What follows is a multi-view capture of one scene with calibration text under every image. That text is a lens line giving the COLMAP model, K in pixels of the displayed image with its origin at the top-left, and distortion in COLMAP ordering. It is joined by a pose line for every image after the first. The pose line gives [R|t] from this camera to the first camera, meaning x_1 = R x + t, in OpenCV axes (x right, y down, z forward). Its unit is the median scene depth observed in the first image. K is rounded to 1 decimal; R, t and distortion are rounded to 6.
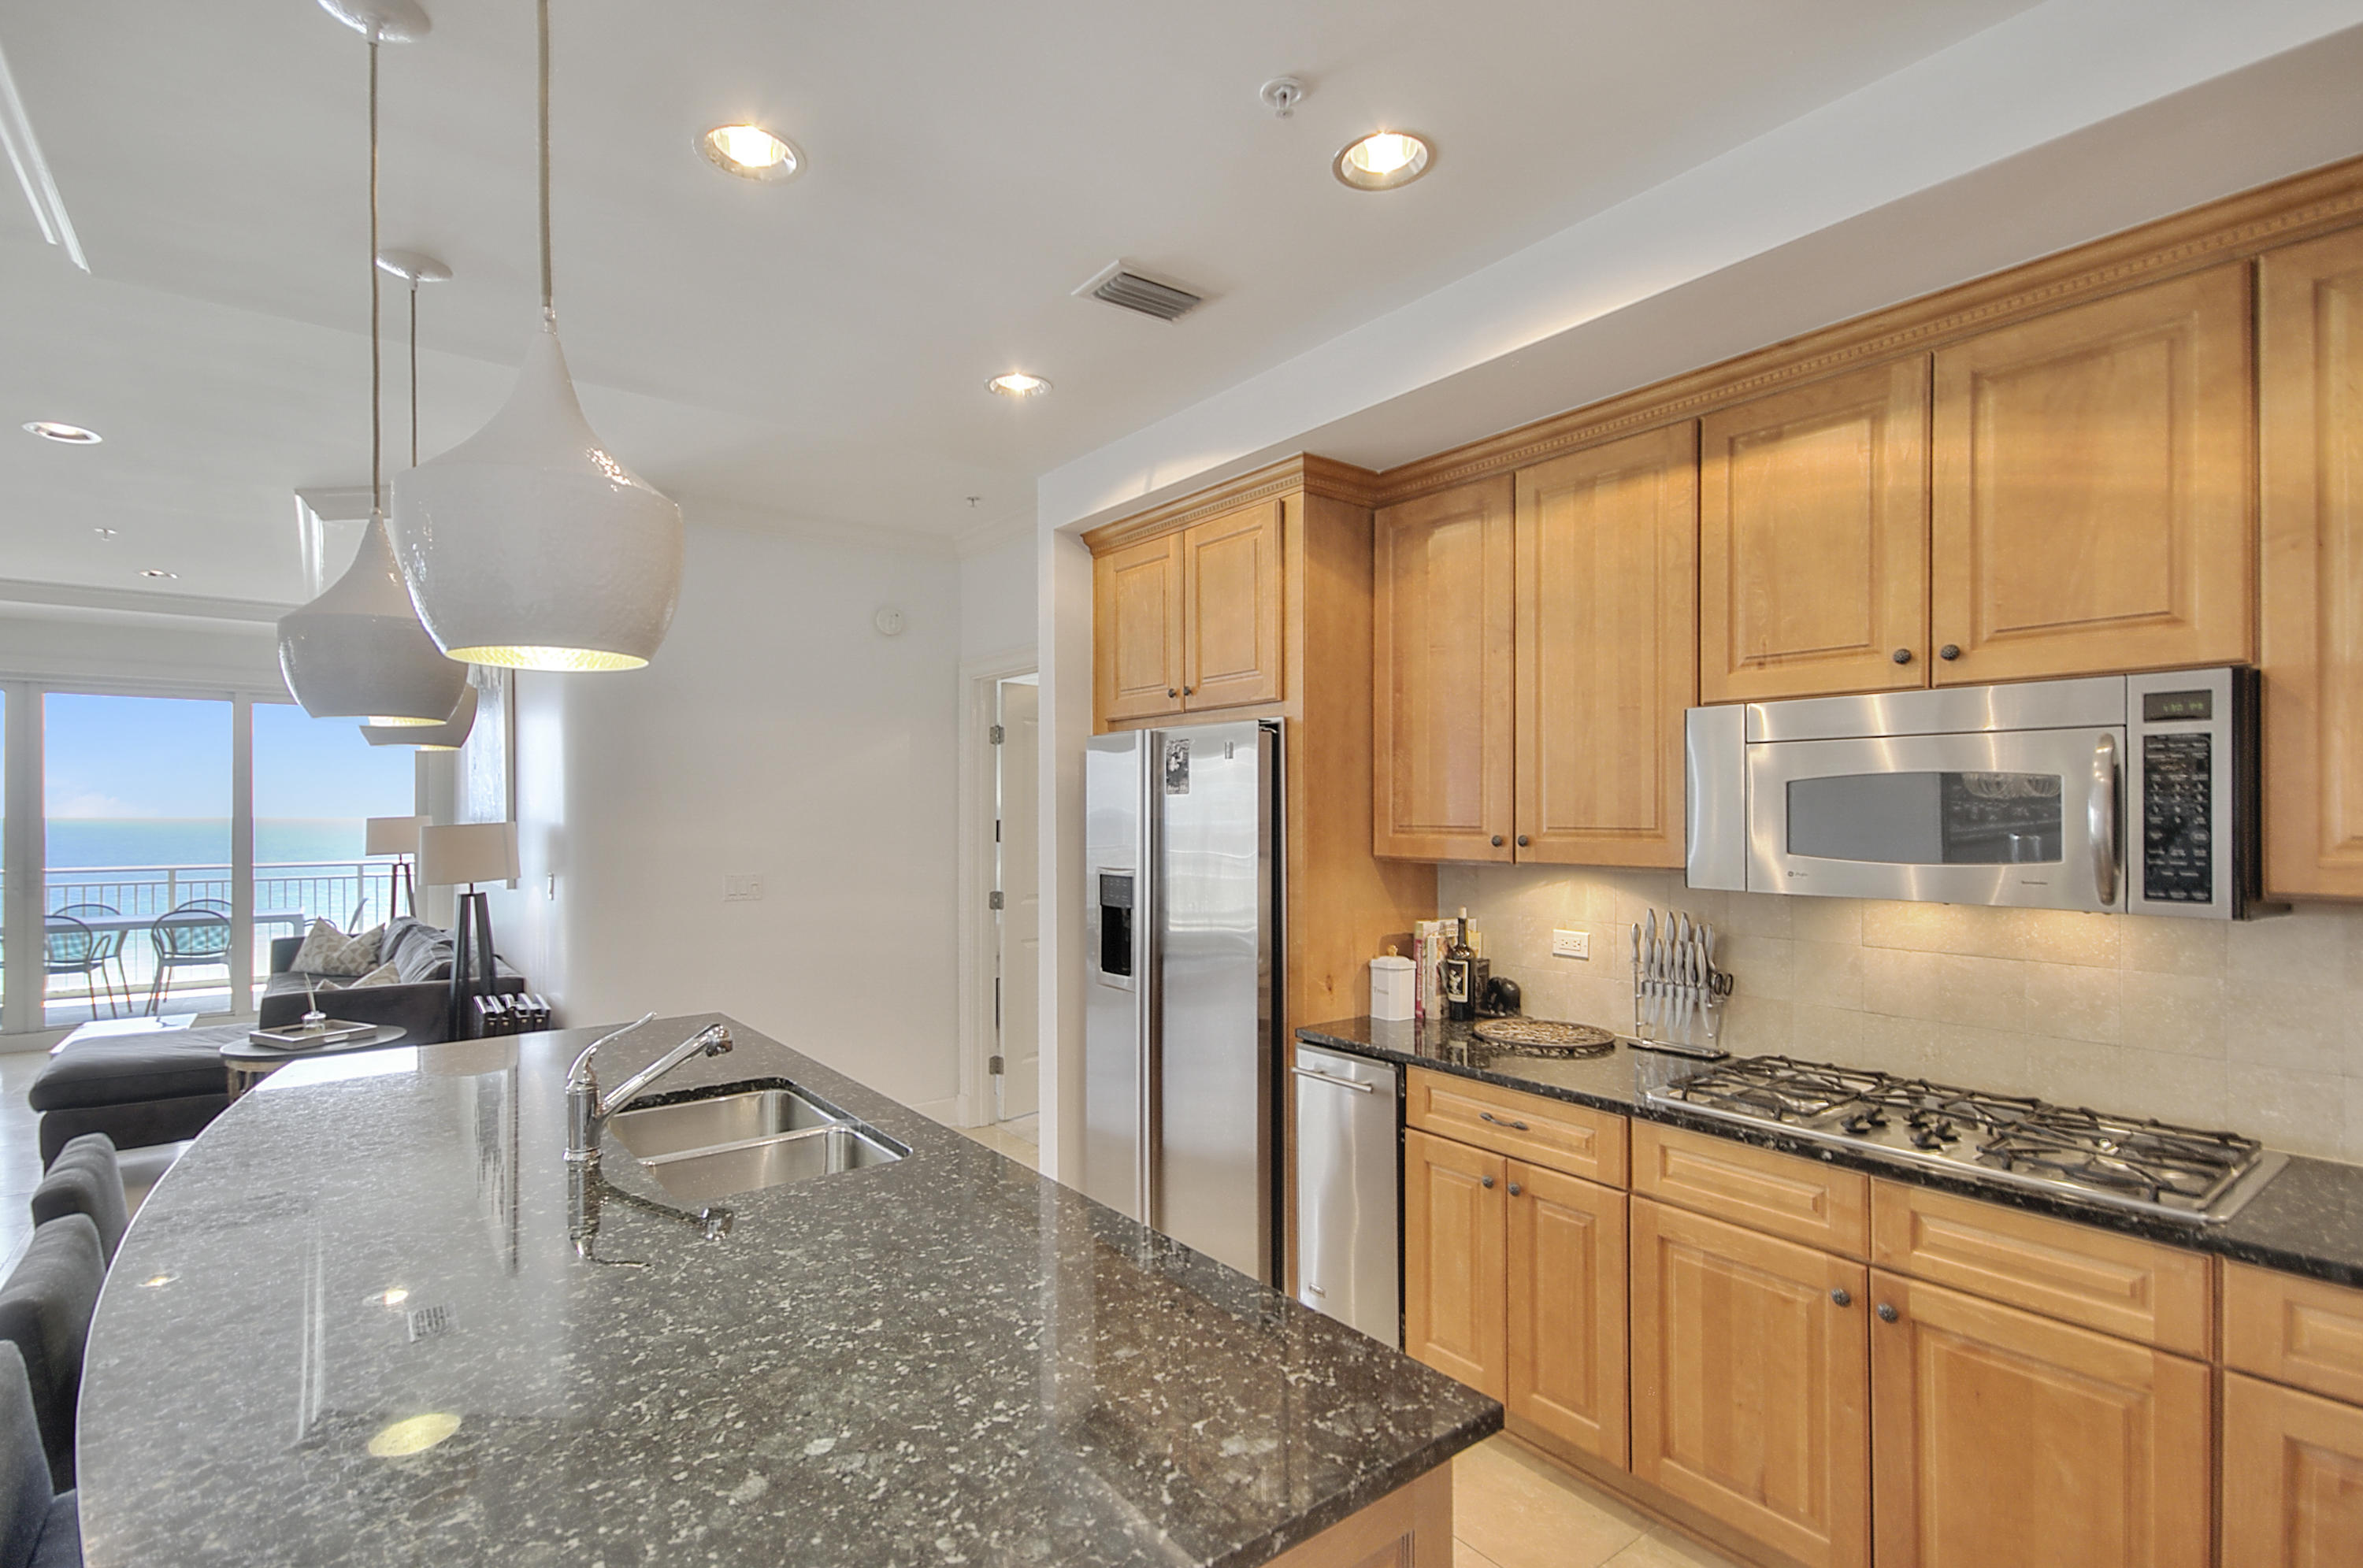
lens RADIAL K [[1110.4, 0, 1202.5], [0, 1110.4, 817.9], [0, 0, 1]] dist [0.018774, -0.007935]
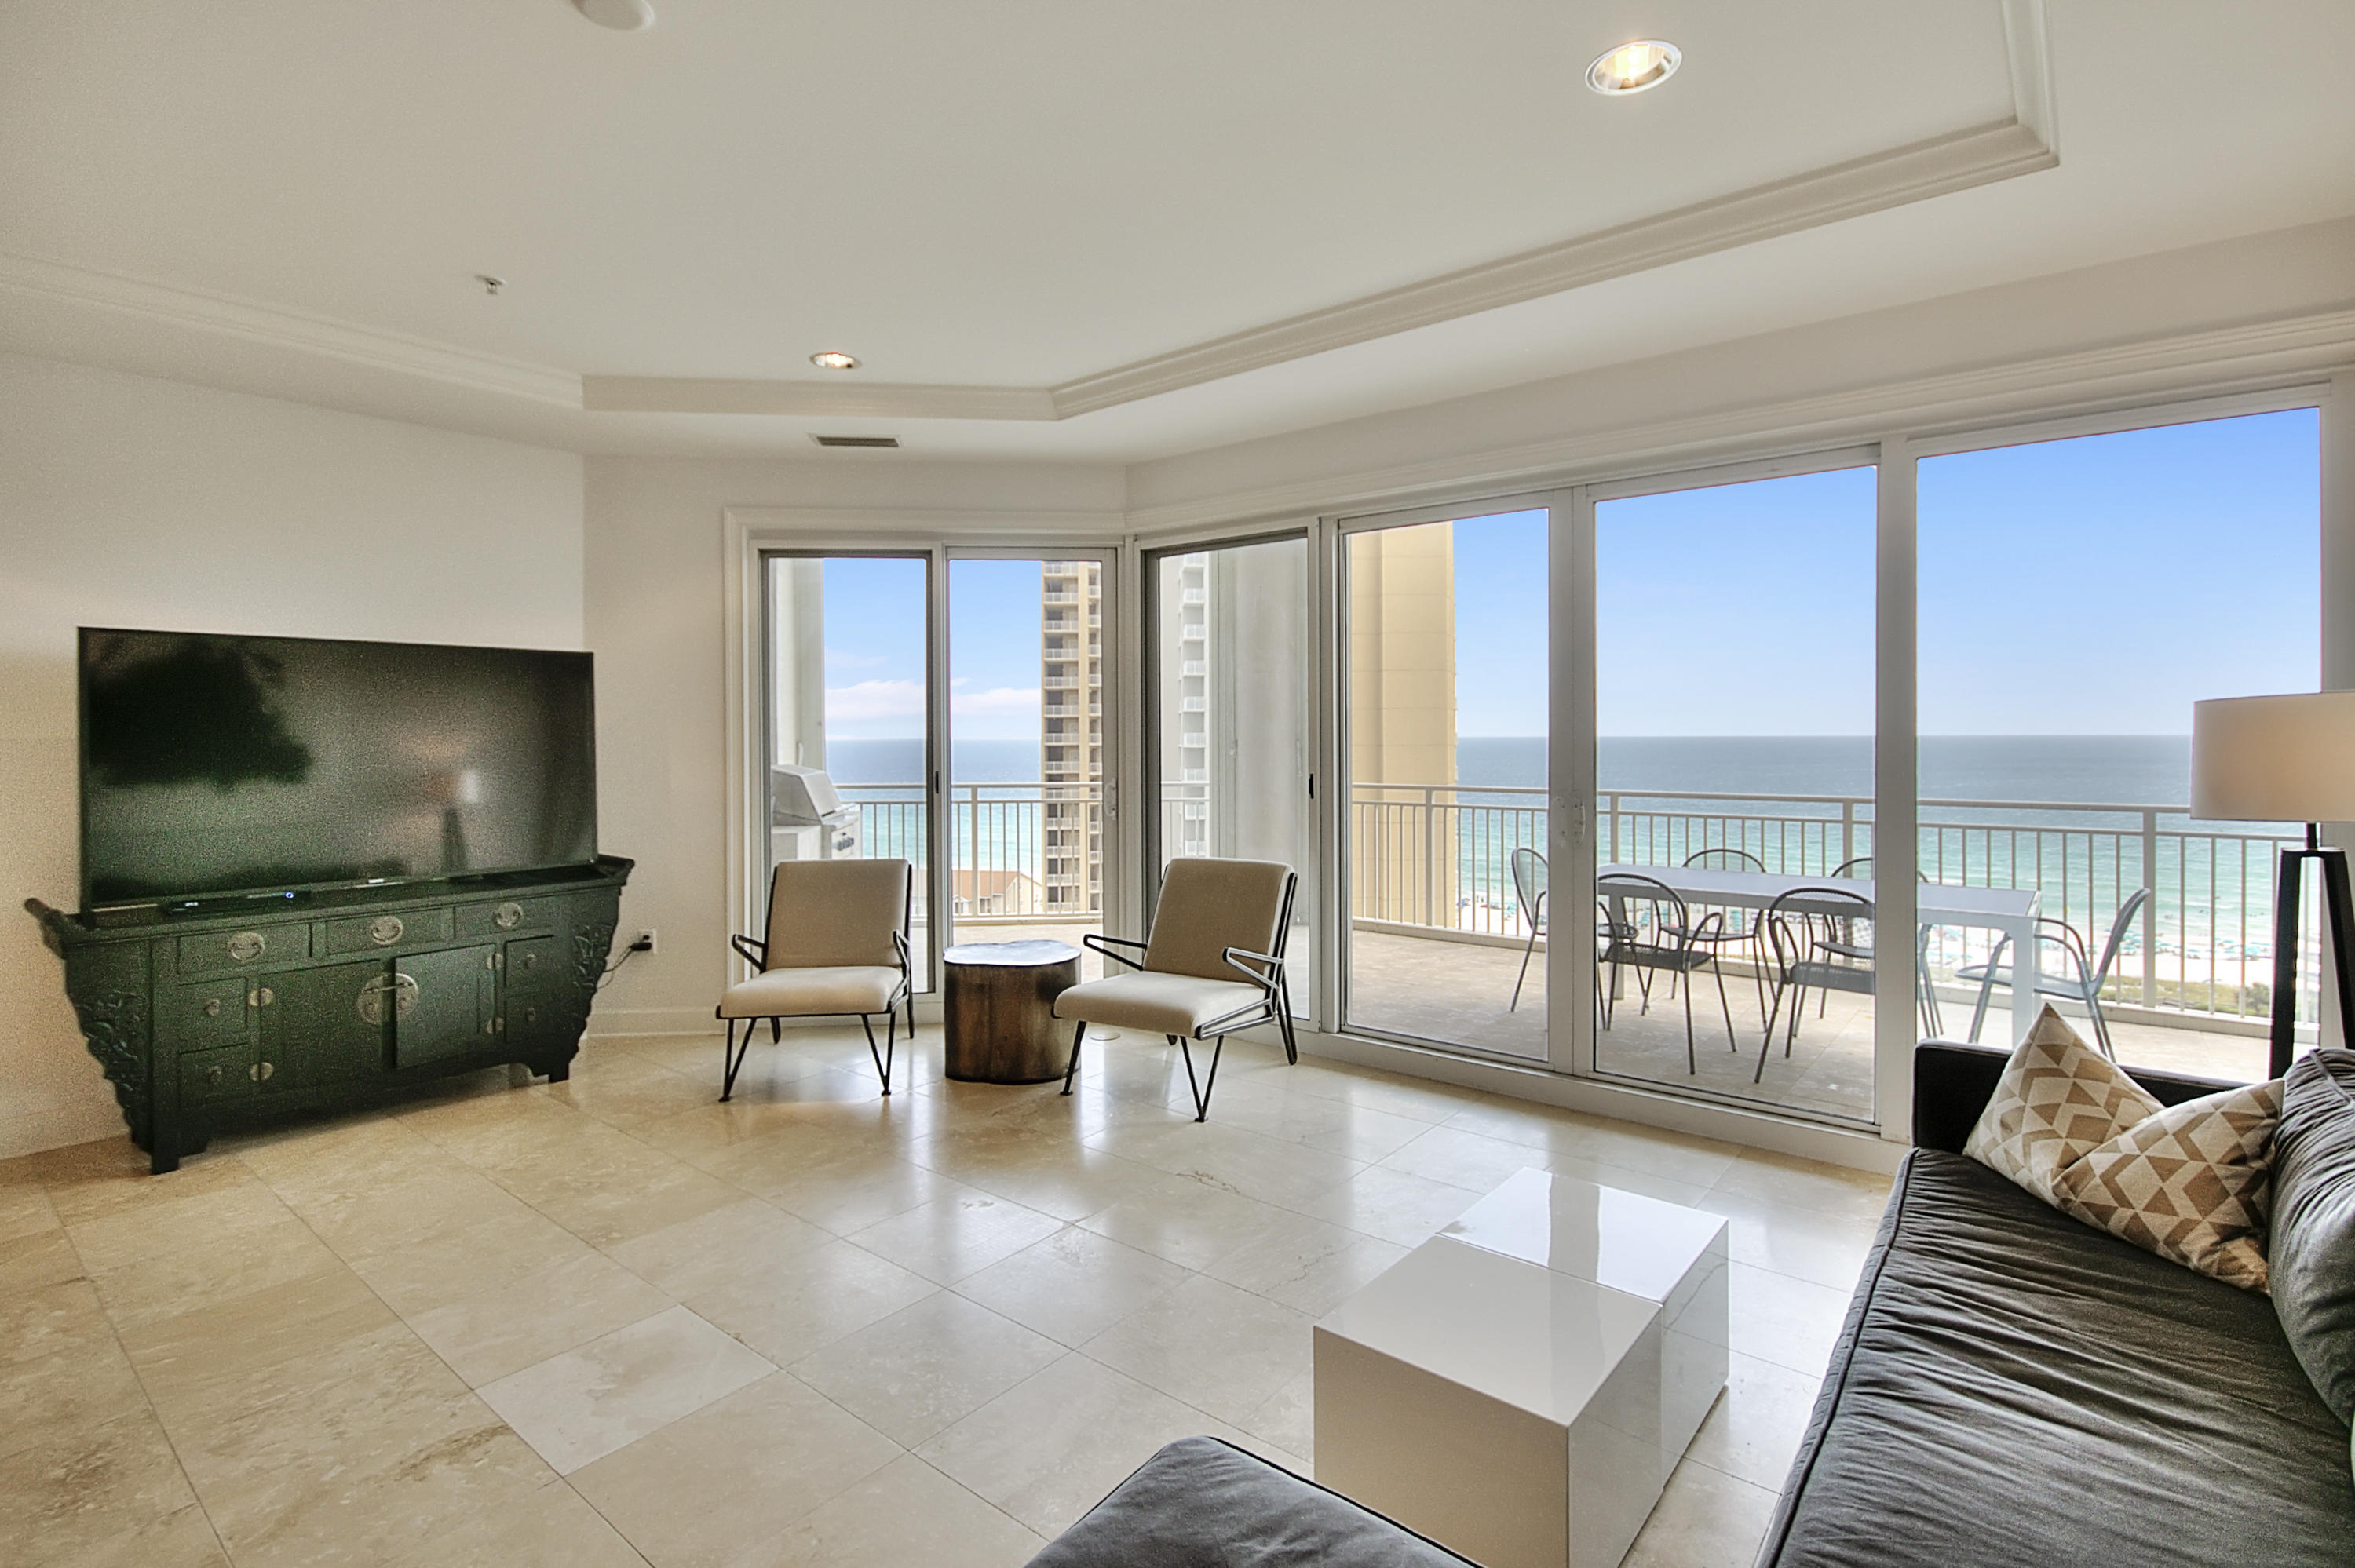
lens RADIAL K [[1106.6, 0, 1199.3], [0, 1106.6, 743.1], [0, 0, 1]] dist [0.018774, -0.007935]
pose [[0.229034, 0.007427, -0.973390, -1.952282], [-0.001657, 0.999972, 0.007240, 0.041855], [0.973417, -0.000045, 0.229040, 2.526223]]
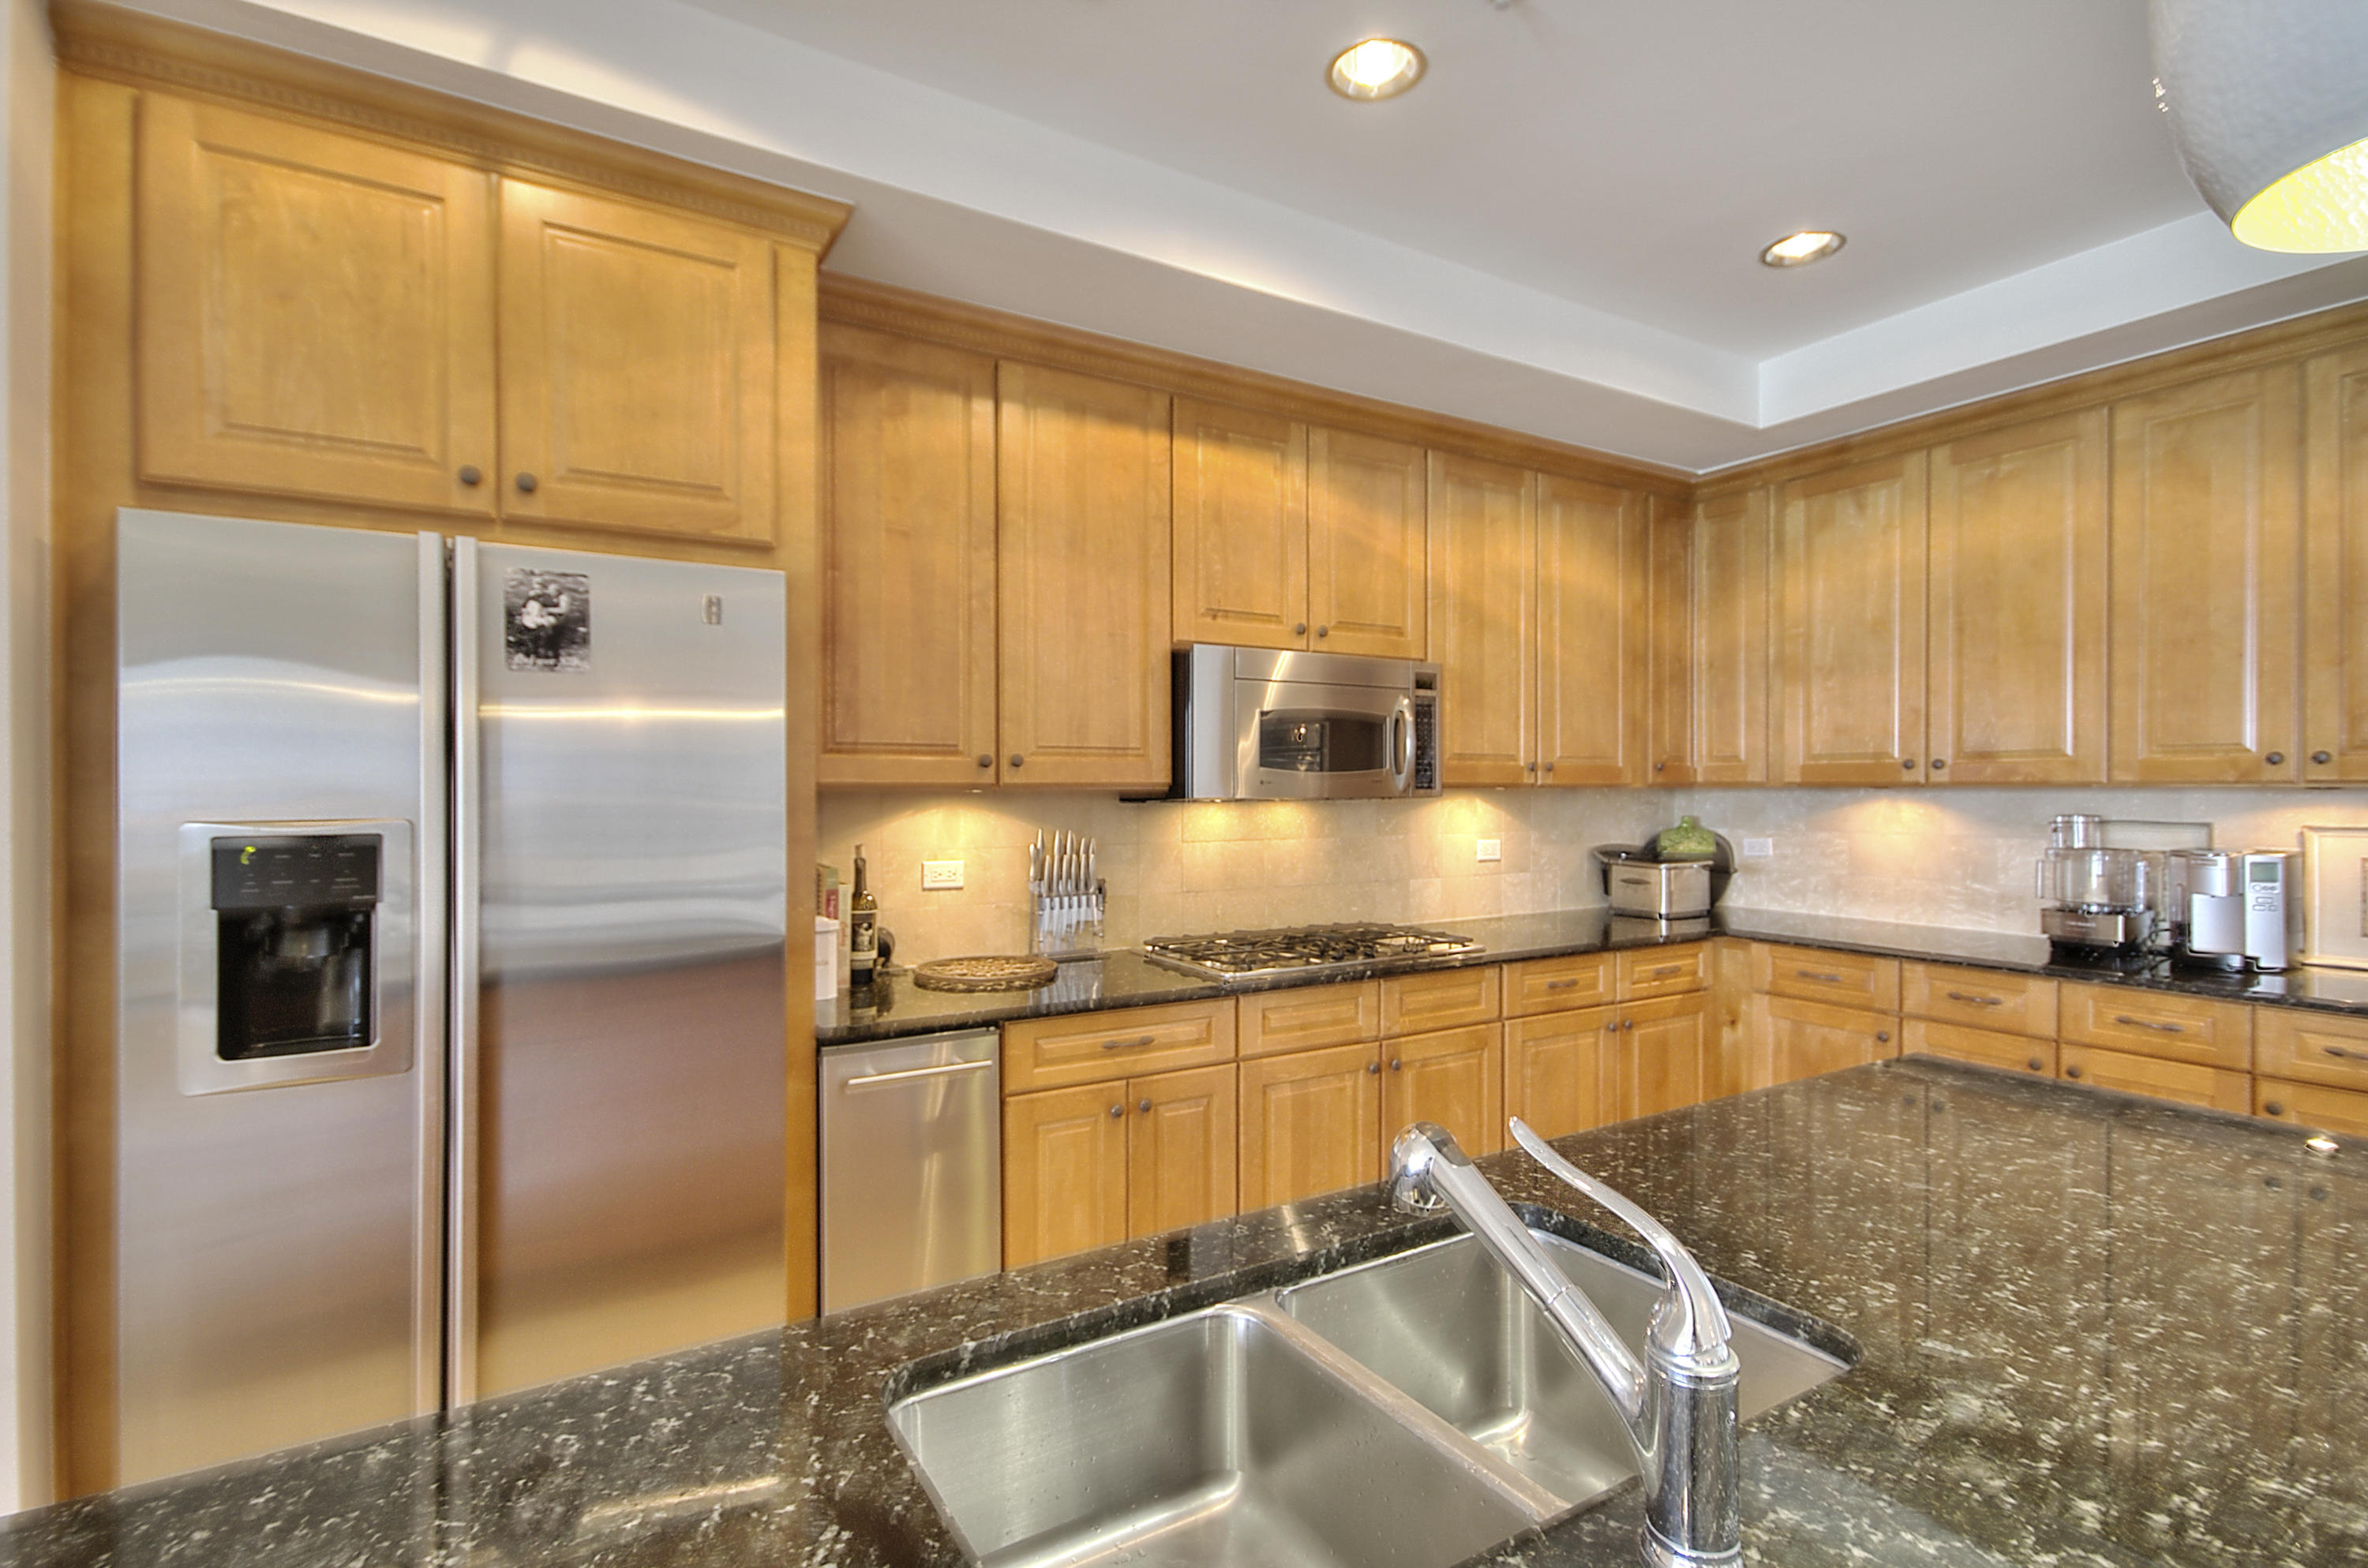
lens RADIAL K [[1112.7, 0, 1186.2], [0, 1112.7, 787.3], [0, 0, 1]] dist [0.018774, -0.007935]
pose [[0.119273, -0.006255, 0.992842, -0.600428], [0.003285, 0.999977, 0.005905, 0.036753], [-0.992856, 0.002557, 0.119291, 0.721752]]
